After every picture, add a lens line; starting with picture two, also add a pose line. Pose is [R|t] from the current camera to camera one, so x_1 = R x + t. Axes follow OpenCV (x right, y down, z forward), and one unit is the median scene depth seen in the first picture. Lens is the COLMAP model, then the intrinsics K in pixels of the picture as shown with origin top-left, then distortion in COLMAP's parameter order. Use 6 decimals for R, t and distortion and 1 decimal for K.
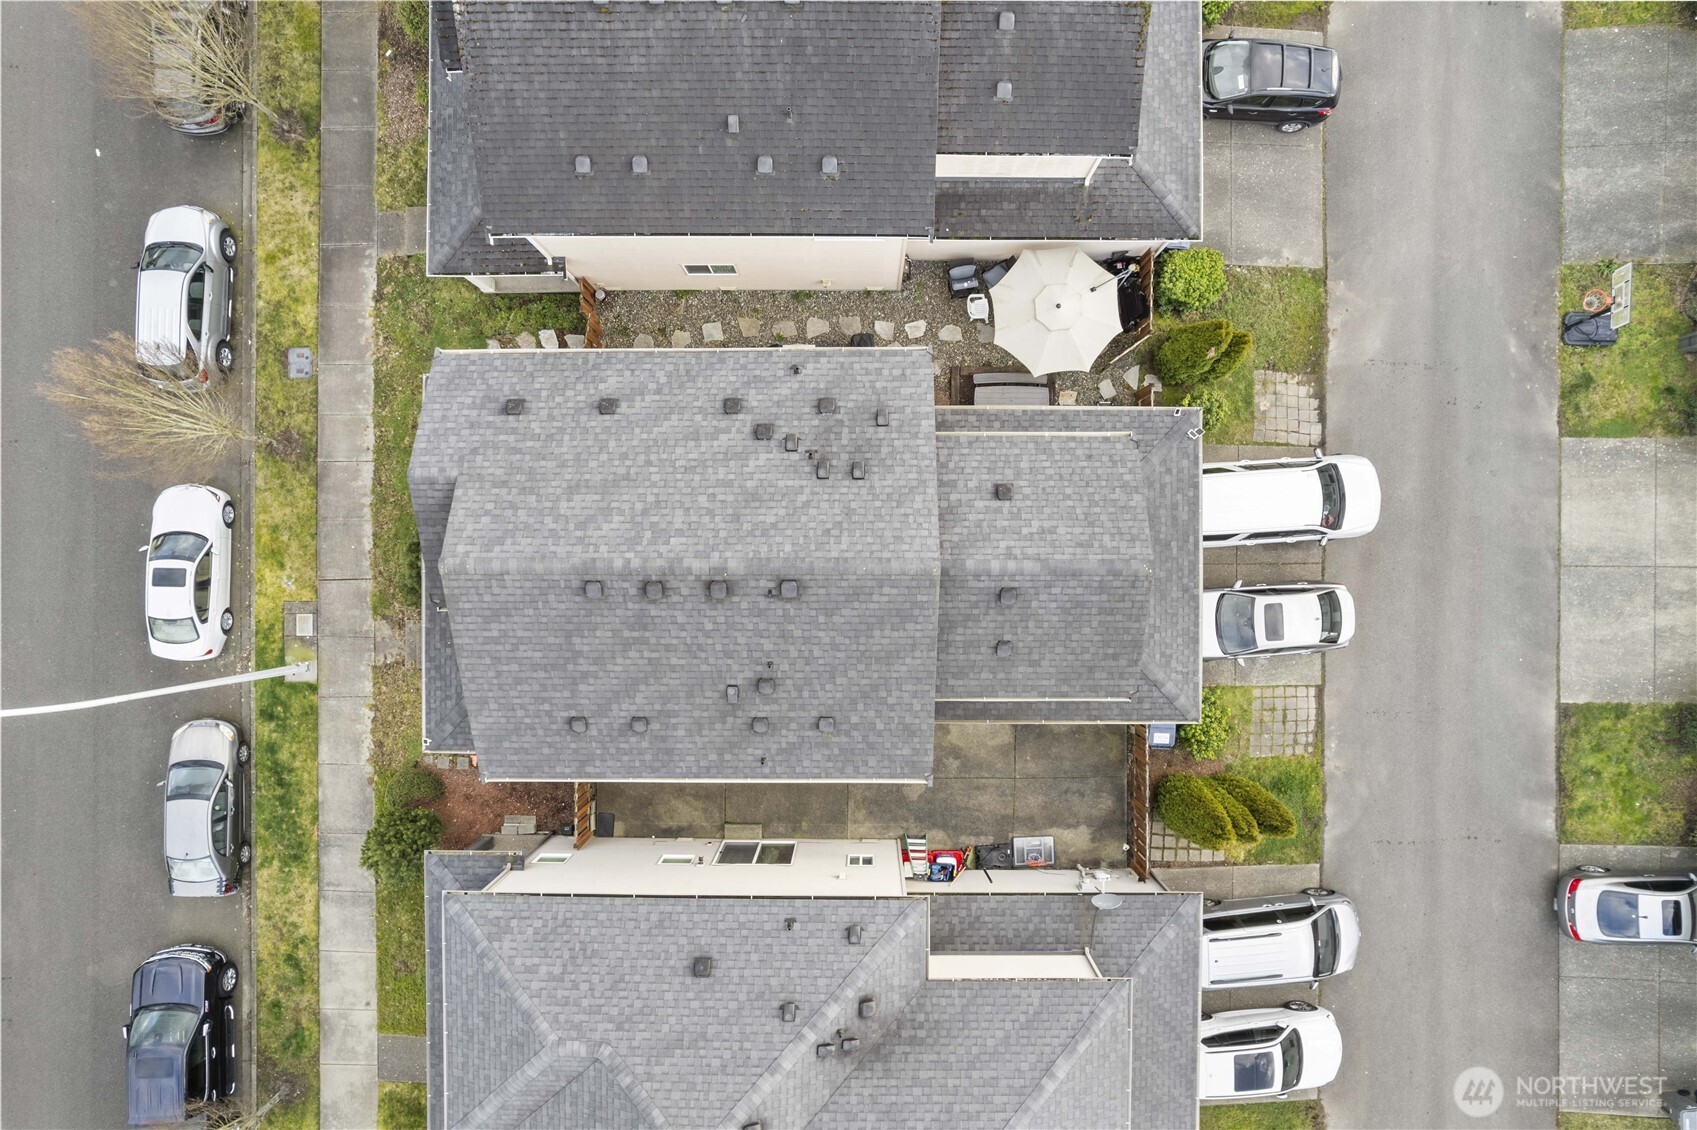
lens RADIAL K [[1082.3, 0, 848.5], [0, 1082.3, 565.0], [0, 0, 1]] dist [-0.063985, 0.042370]
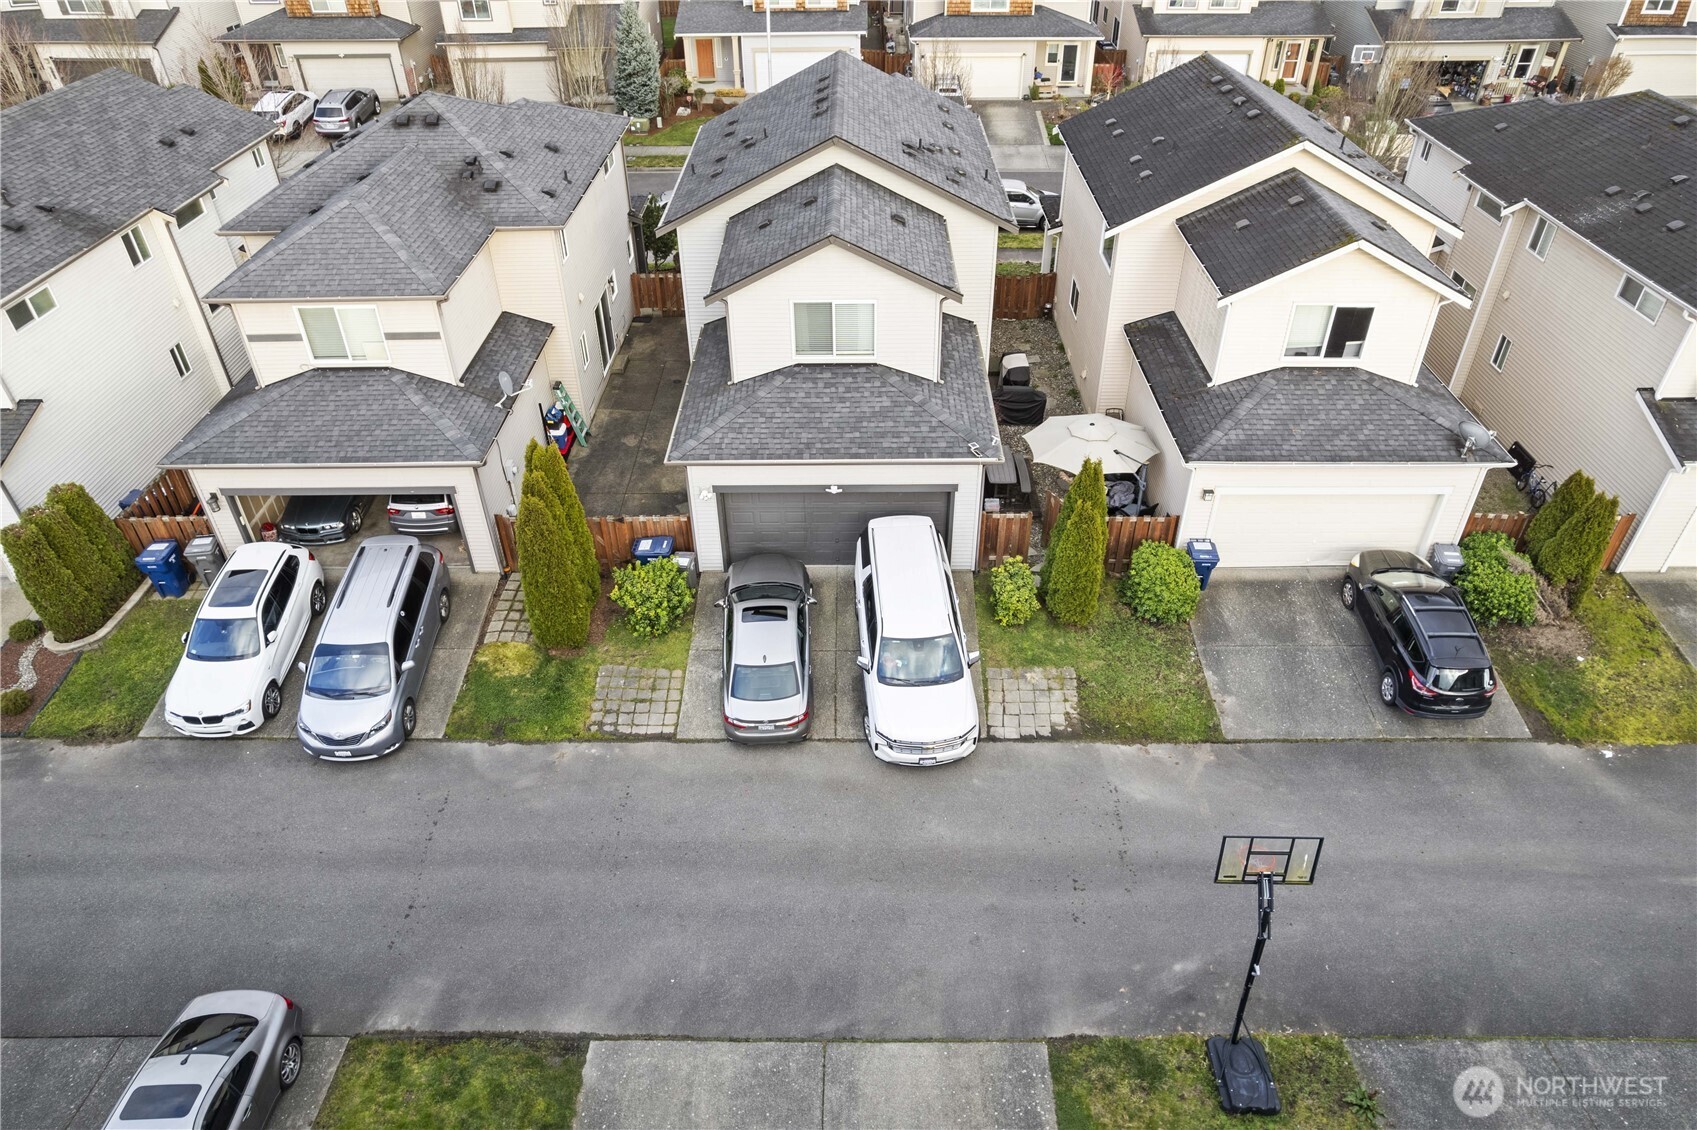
lens RADIAL K [[1082.3, 0, 848.5], [0, 1082.3, 565.0], [0, 0, 1]] dist [-0.063985, 0.042370]
pose [[-0.004907, 0.610976, -0.791634, 0.975785], [-0.999972, 0.001542, 0.007388, -0.016766], [0.005734, 0.791647, 0.610951, 0.435172]]
